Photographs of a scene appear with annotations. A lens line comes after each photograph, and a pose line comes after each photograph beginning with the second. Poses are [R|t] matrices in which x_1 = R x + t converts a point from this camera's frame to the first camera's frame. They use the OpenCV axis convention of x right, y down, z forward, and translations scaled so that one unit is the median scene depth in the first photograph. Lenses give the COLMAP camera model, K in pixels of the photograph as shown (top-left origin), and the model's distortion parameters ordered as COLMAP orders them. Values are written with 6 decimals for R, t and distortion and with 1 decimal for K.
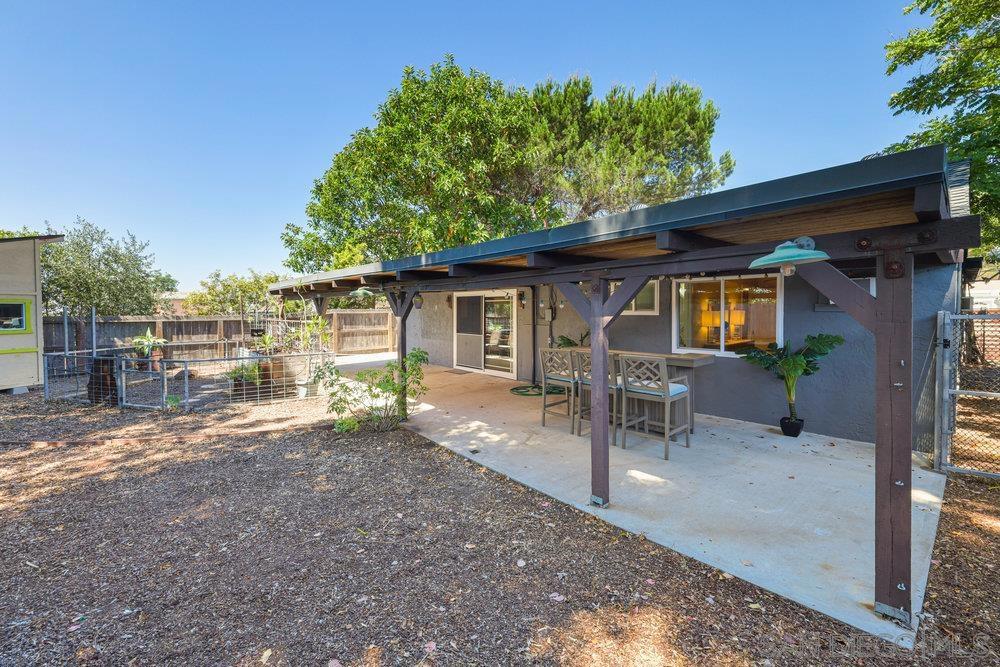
lens RADIAL K [[411.6, 0, 501.9], [0, 411.6, 324.8], [0, 0, 1]] dist [-0.002123, -0.000117]
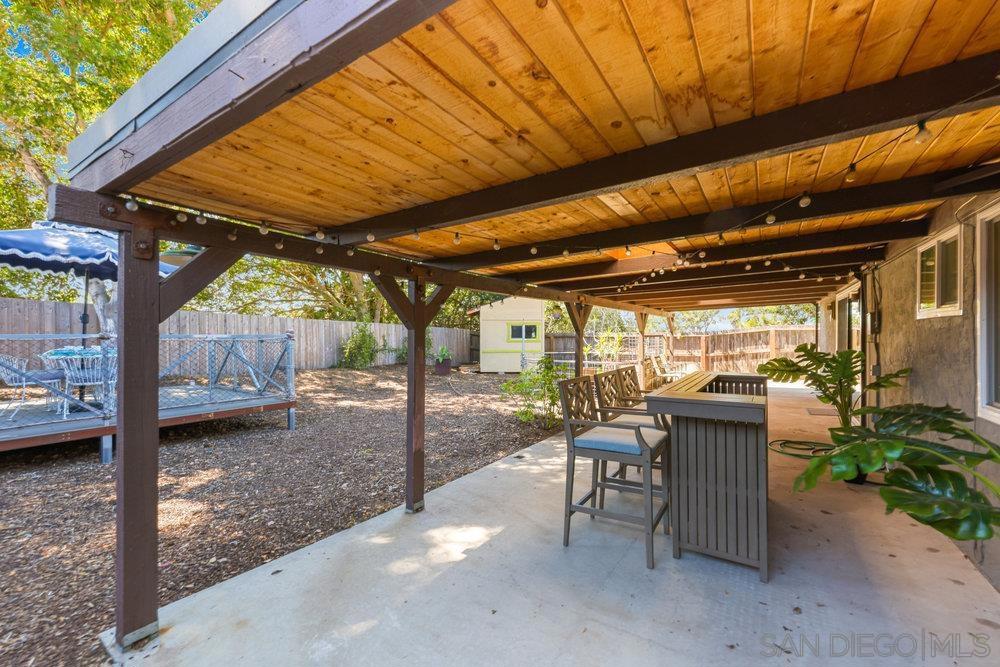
lens RADIAL K [[411.6, 0, 503.0], [0, 411.6, 334.8], [0, 0, 1]] dist [-0.002123, -0.000117]
pose [[0.267622, 0.000668, -0.963524, 0.843390], [-0.027753, 0.999590, -0.007015, 0.012313], [0.963124, 0.028618, 0.267531, 0.628541]]
